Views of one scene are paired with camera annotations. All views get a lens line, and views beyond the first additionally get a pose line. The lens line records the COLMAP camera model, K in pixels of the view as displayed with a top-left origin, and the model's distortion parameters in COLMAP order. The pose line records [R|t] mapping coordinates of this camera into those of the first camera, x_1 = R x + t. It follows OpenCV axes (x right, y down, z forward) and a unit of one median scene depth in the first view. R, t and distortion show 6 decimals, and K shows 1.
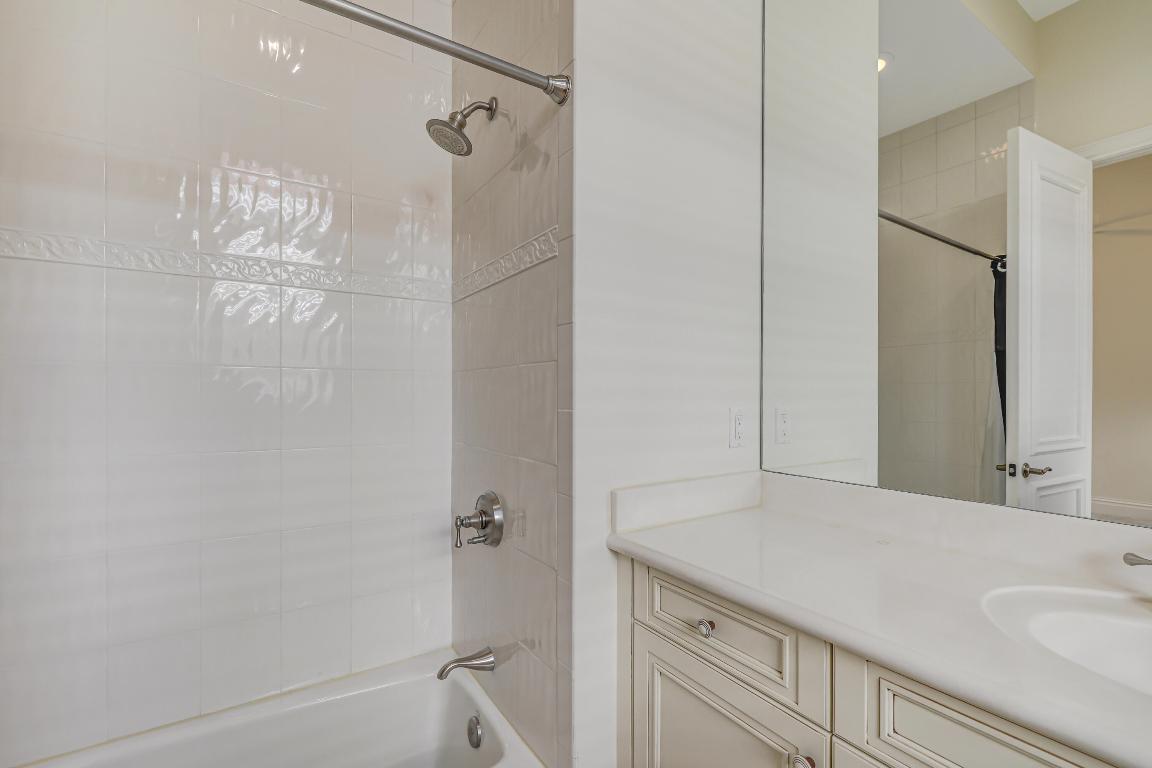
lens RADIAL K [[493.5, 0, 571.1], [0, 493.5, 394.0], [0, 0, 1]] dist [0.001625, -0.000011]
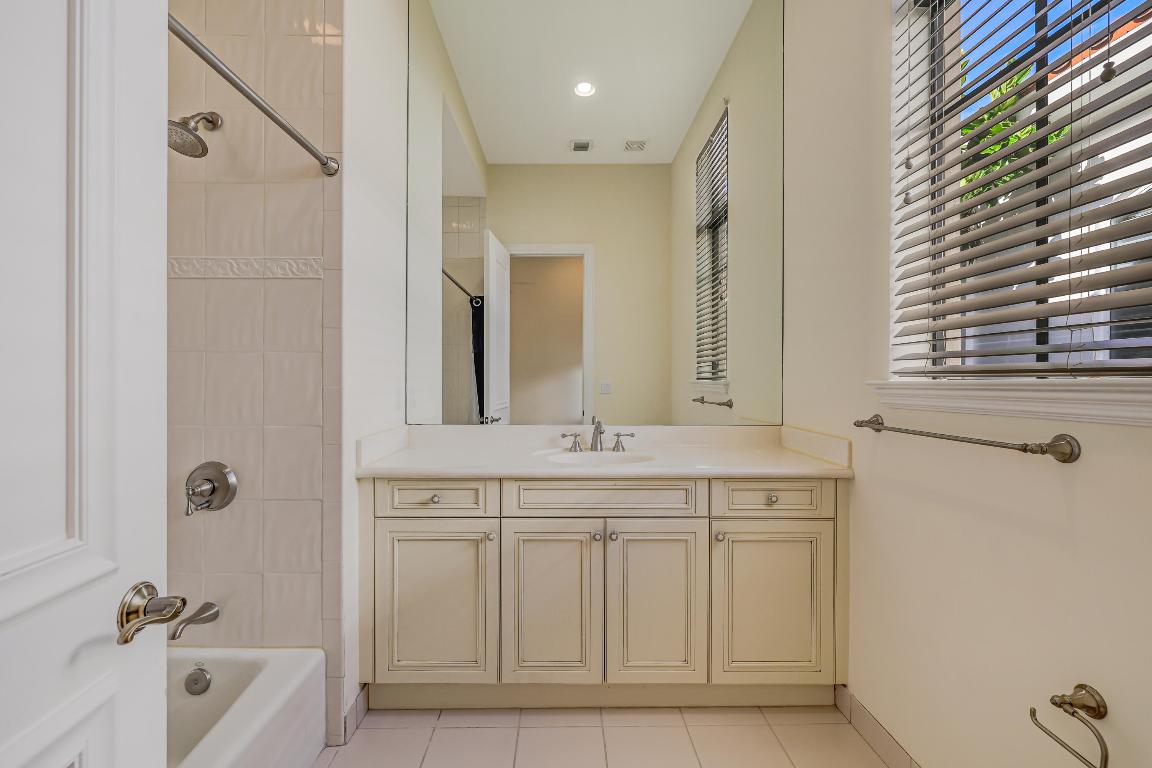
lens RADIAL K [[490.5, 0, 563.7], [0, 490.5, 375.6], [0, 0, 1]] dist [-0.000427, -0.000385]
pose [[0.532602, 0.008152, 0.846326, -0.872567], [-0.002863, 0.999965, -0.007831, 0.009249], [-0.846361, 0.001748, 0.532607, -0.349185]]
